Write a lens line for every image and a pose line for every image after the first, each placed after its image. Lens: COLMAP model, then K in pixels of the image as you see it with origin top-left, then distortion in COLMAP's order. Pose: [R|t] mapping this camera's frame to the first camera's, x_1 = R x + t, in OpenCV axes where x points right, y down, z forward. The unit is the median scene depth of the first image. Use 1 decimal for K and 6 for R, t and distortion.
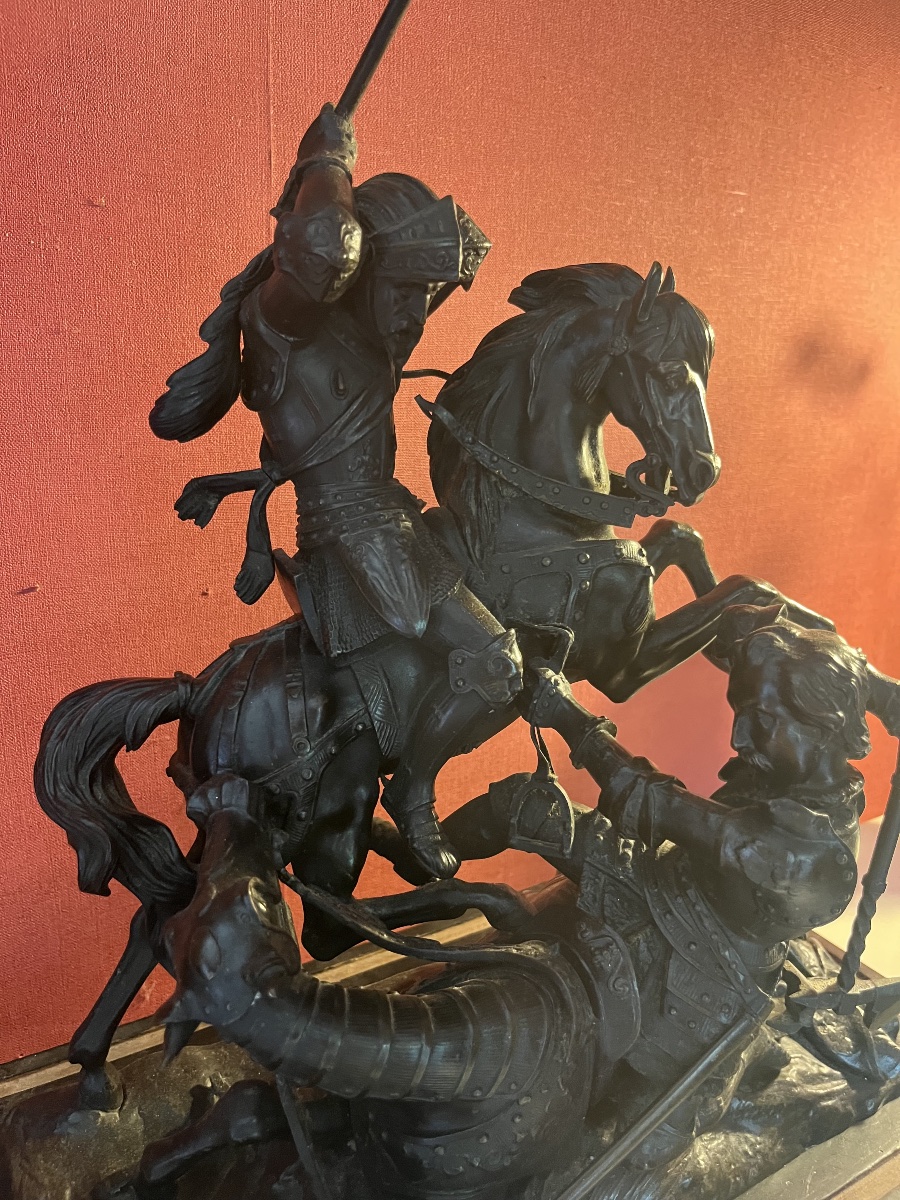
lens RADIAL K [[896.8, 0, 441.8], [0, 896.8, 601.0], [0, 0, 1]] dist [0.033424, -0.078979]
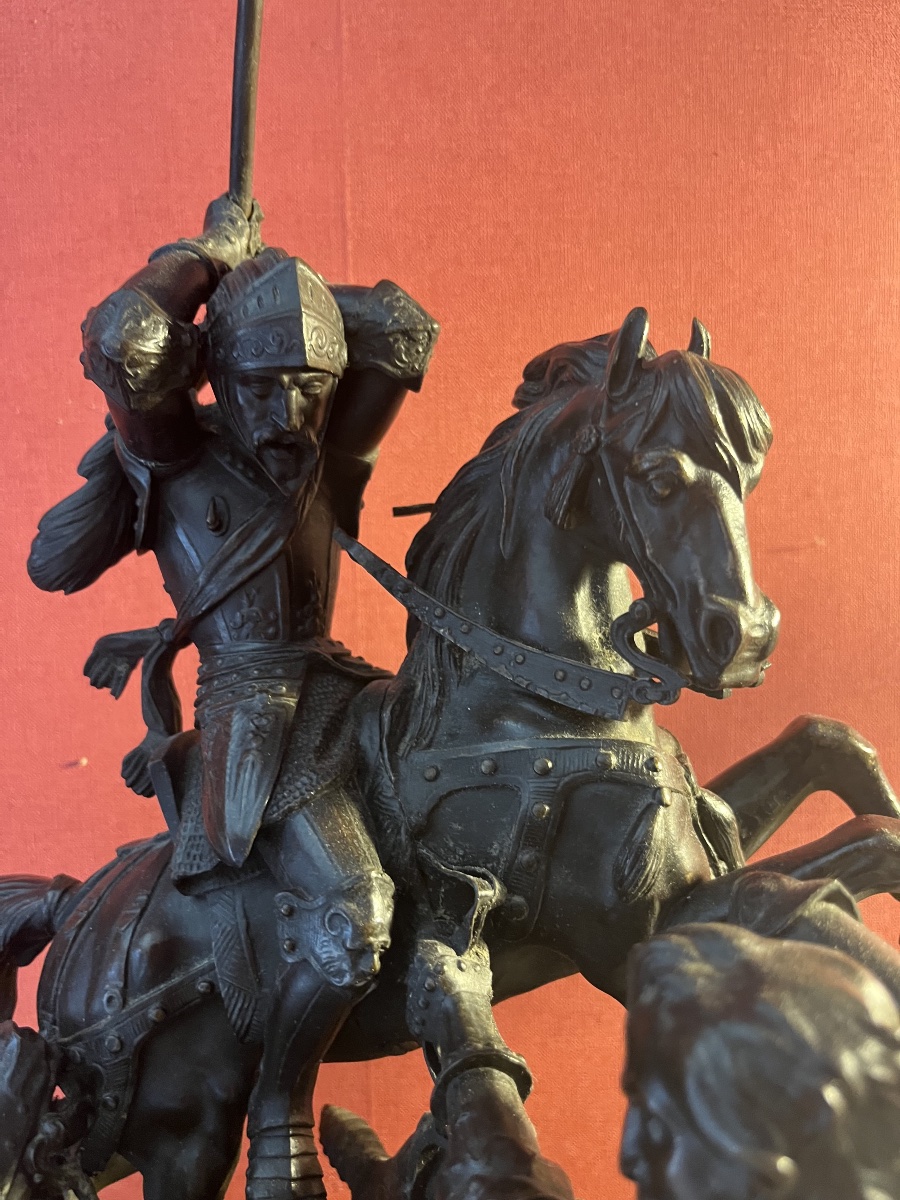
lens RADIAL K [[926.5, 0, 439.5], [0, 926.5, 610.9], [0, 0, 1]] dist [-0.006271, -0.004397]
pose [[0.884144, -0.012002, -0.467060, 0.408471], [-0.082952, 0.979755, -0.182204, -0.030886], [0.459791, 0.199838, 0.865249, 0.395688]]
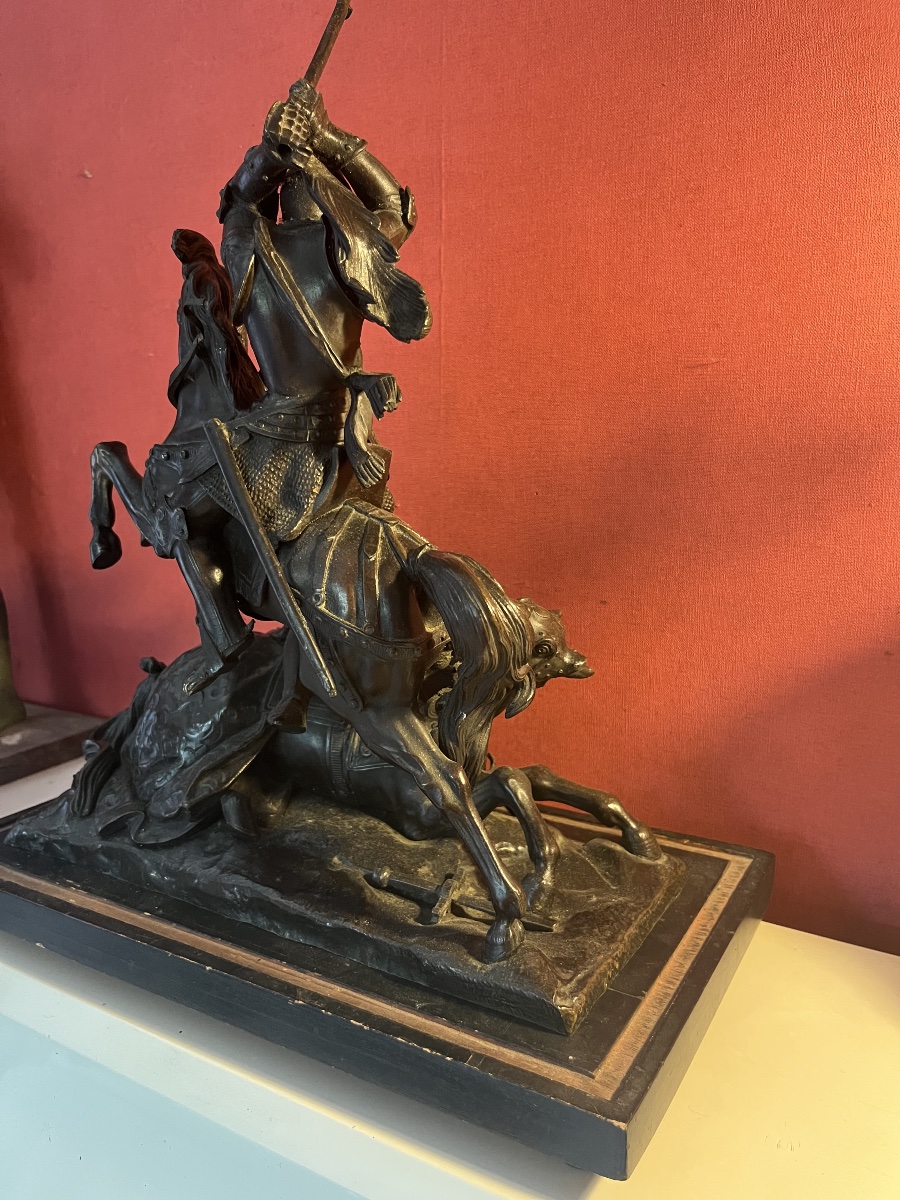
lens RADIAL K [[926.5, 0, 439.5], [0, 926.5, 610.9], [0, 0, 1]] dist [-0.006271, -0.004397]
pose [[0.487374, 0.130125, -0.863443, 1.575867], [-0.229018, 0.973267, 0.017406, 0.162620], [0.842625, 0.189260, 0.504146, 0.440080]]
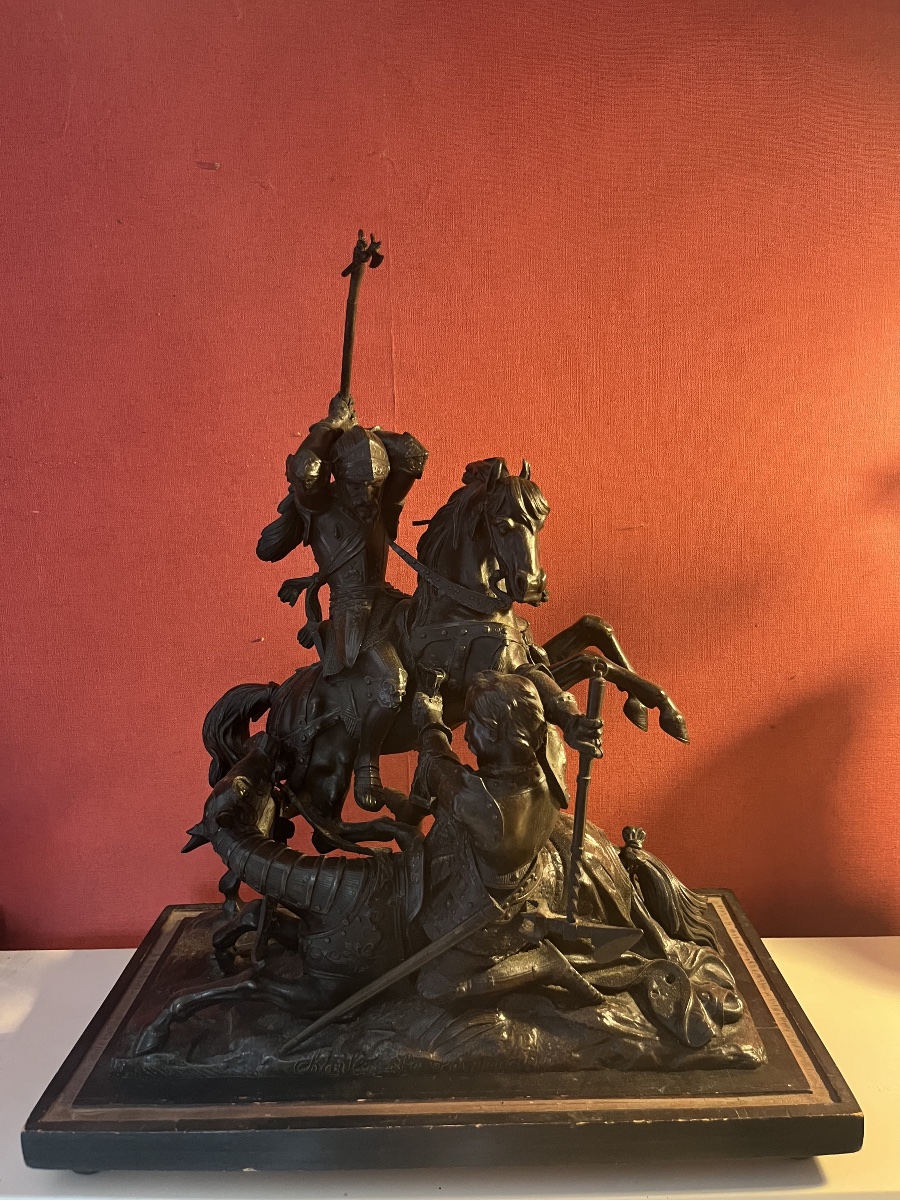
lens RADIAL K [[896.8, 0, 441.8], [0, 896.8, 601.0], [0, 0, 1]] dist [0.033424, -0.078979]
pose [[0.852069, 0.028338, -0.522662, 1.020048], [-0.090716, 0.991418, -0.094136, 0.057437], [0.515509, 0.127625, 0.847327, -0.453007]]
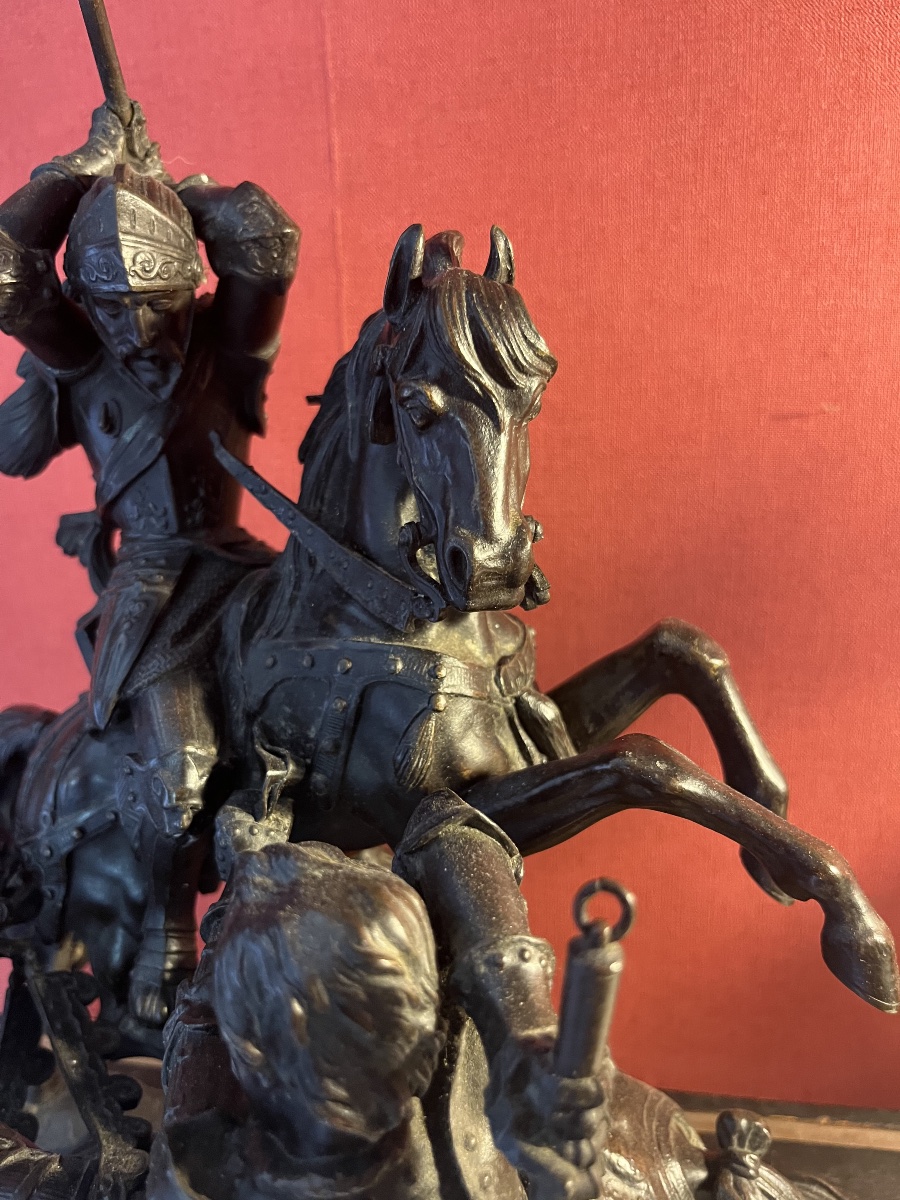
lens RADIAL K [[928.6, 0, 441.5], [0, 928.6, 603.6], [0, 0, 1]] dist [0.026661, -0.075954]
pose [[0.743767, 0.127057, -0.656252, 0.697755], [-0.127528, 0.990708, 0.047276, -0.142832], [0.656161, 0.048528, 0.753059, 0.520080]]
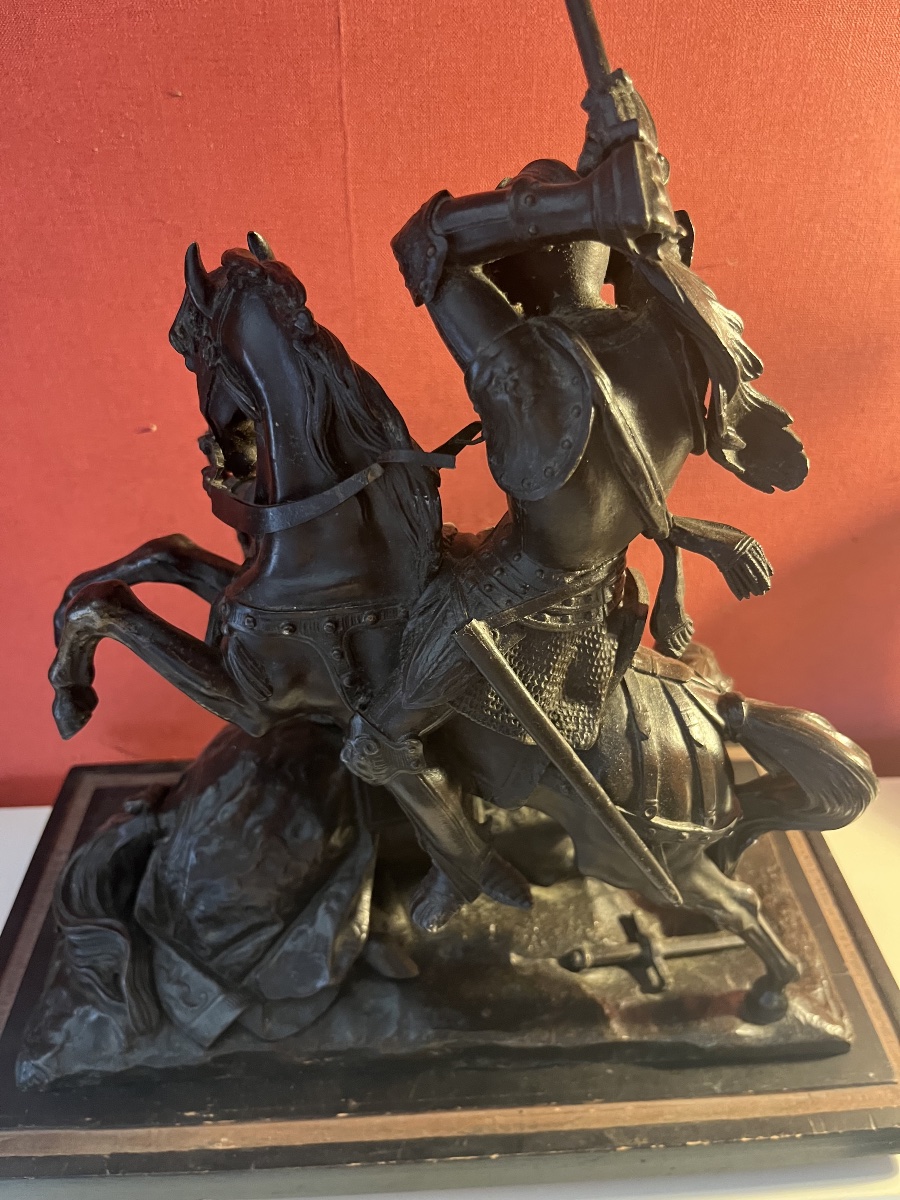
lens RADIAL K [[928.6, 0, 441.5], [0, 928.6, 603.6], [0, 0, 1]] dist [0.026661, -0.075954]
pose [[0.886586, 0.222649, -0.405454, 0.595392], [-0.095955, 0.945994, 0.309659, -0.278667], [0.452502, -0.235634, 0.860069, 0.034614]]
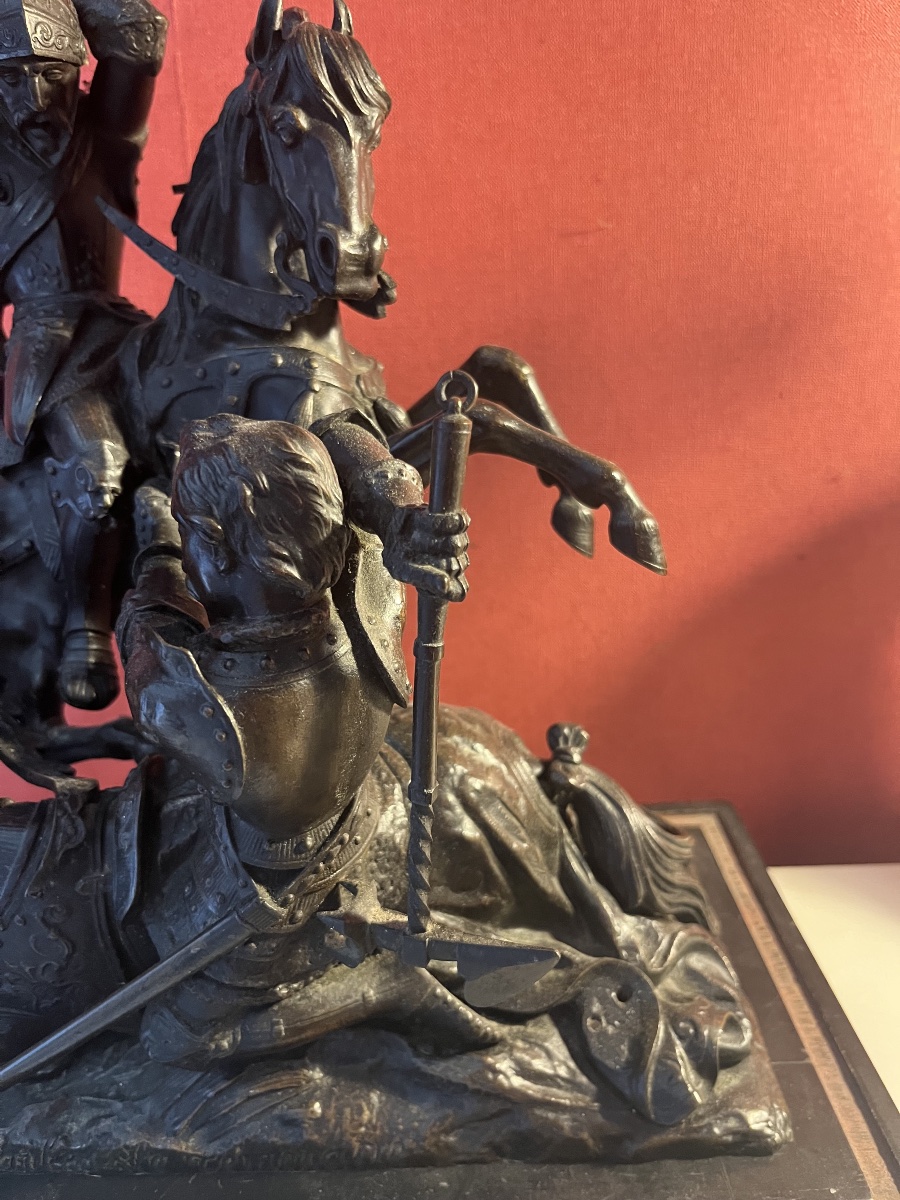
lens RADIAL K [[917.5, 0, 436.0], [0, 917.5, 603.0], [0, 0, 1]] dist [0.040396, -0.096681]
pose [[0.857838, 0.091694, -0.505673, 0.808513], [-0.071523, 0.995680, 0.059213, 0.111959], [0.508918, -0.014628, 0.860691, 0.349718]]
